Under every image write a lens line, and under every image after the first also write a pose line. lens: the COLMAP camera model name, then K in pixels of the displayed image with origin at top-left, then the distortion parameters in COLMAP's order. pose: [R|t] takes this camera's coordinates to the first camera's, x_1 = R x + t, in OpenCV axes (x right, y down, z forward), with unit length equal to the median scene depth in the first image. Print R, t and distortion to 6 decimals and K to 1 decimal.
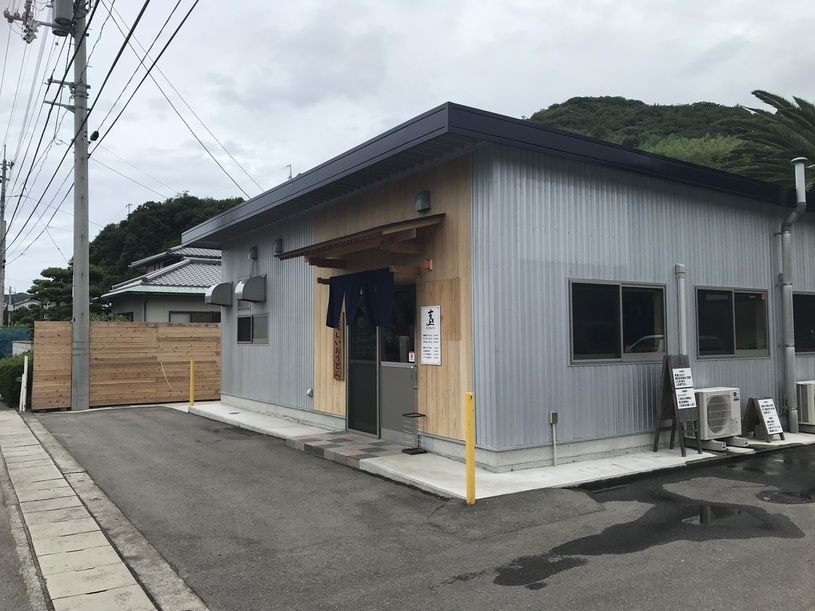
lens RADIAL K [[666.4, 0, 407.6], [0, 666.4, 304.0], [0, 0, 1]] dist [-0.011790, 0.005041]
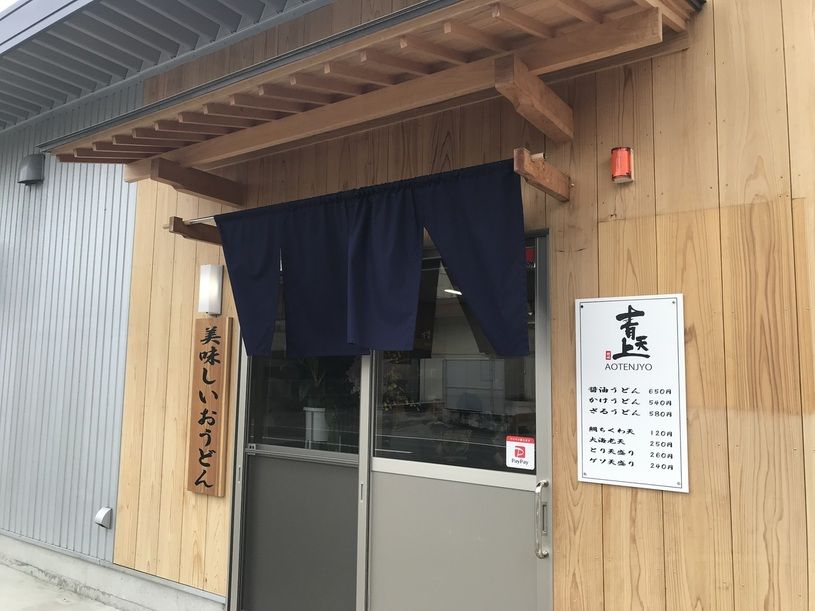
lens RADIAL K [[666.4, 0, 408.1], [0, 666.4, 307.3], [0, 0, 1]] dist [-0.011790, 0.005041]
pose [[0.930320, 0.057194, 0.362262, -0.154408], [-0.038806, 0.997571, -0.057840, 0.027178], [-0.364690, 0.039752, 0.930280, 0.665361]]
